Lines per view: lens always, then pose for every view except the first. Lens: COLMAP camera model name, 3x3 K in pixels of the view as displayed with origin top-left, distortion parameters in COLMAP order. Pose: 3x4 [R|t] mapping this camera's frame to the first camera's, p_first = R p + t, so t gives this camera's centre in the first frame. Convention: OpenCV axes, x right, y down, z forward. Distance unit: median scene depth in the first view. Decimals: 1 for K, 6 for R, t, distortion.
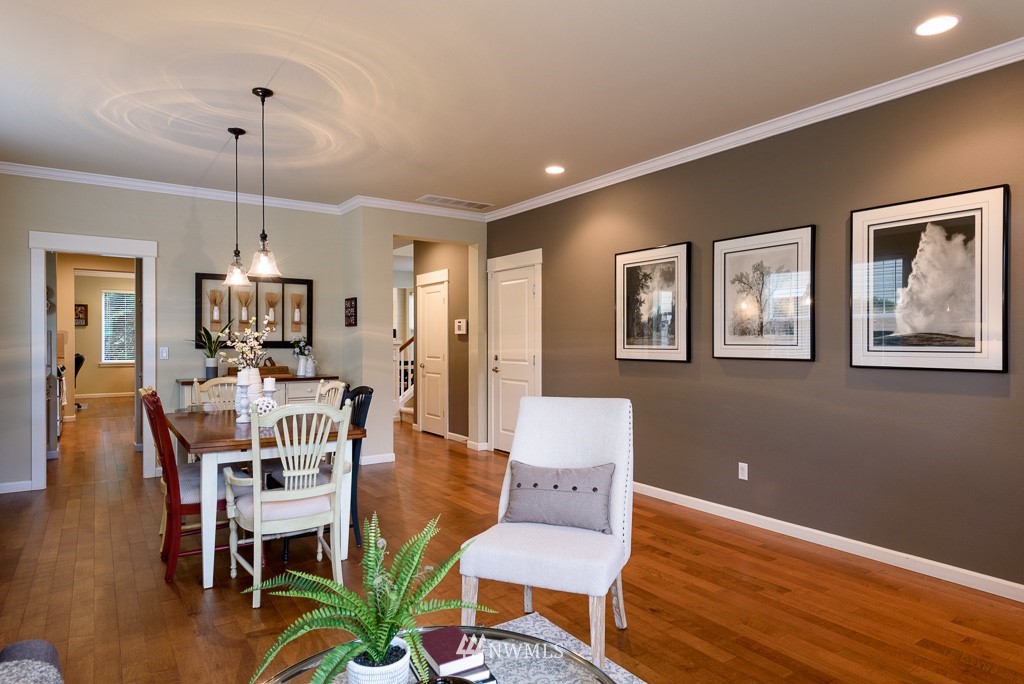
lens RADIAL K [[605.8, 0, 510.3], [0, 605.8, 342.1], [0, 0, 1]] dist [0.003976, -0.000080]
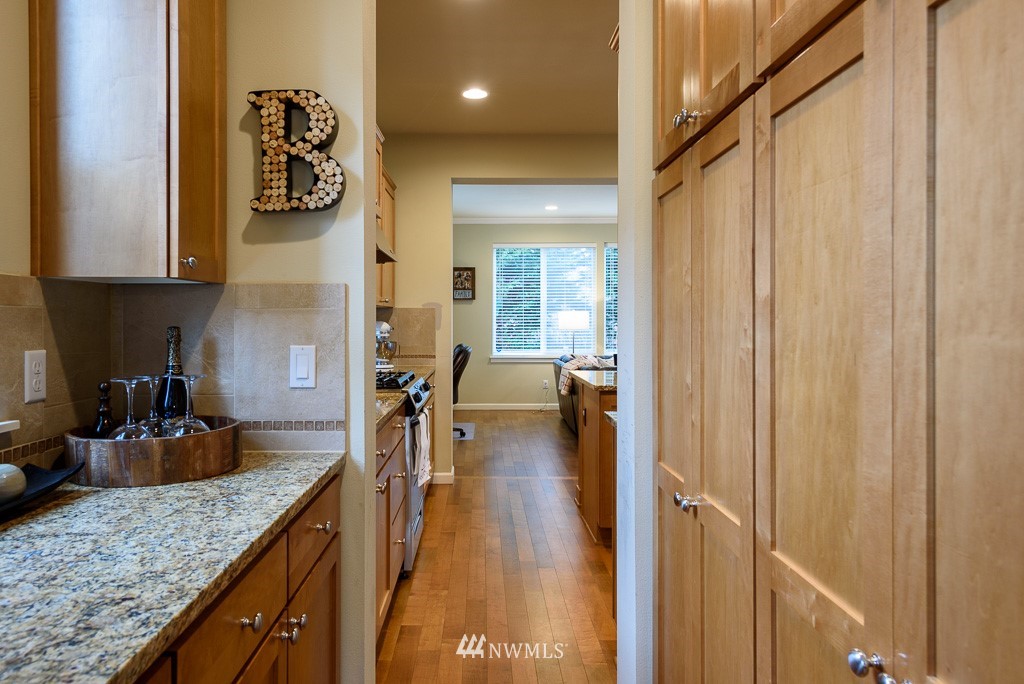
lens RADIAL K [[681.1, 0, 511.4], [0, 681.1, 335.0], [0, 0, 1]] dist [0.001607, -0.000050]
pose [[0.847451, 0.011913, -0.530740, -0.394499], [-0.003418, 0.999850, 0.016985, -0.002697], [0.530863, -0.012580, 0.847365, 0.575071]]
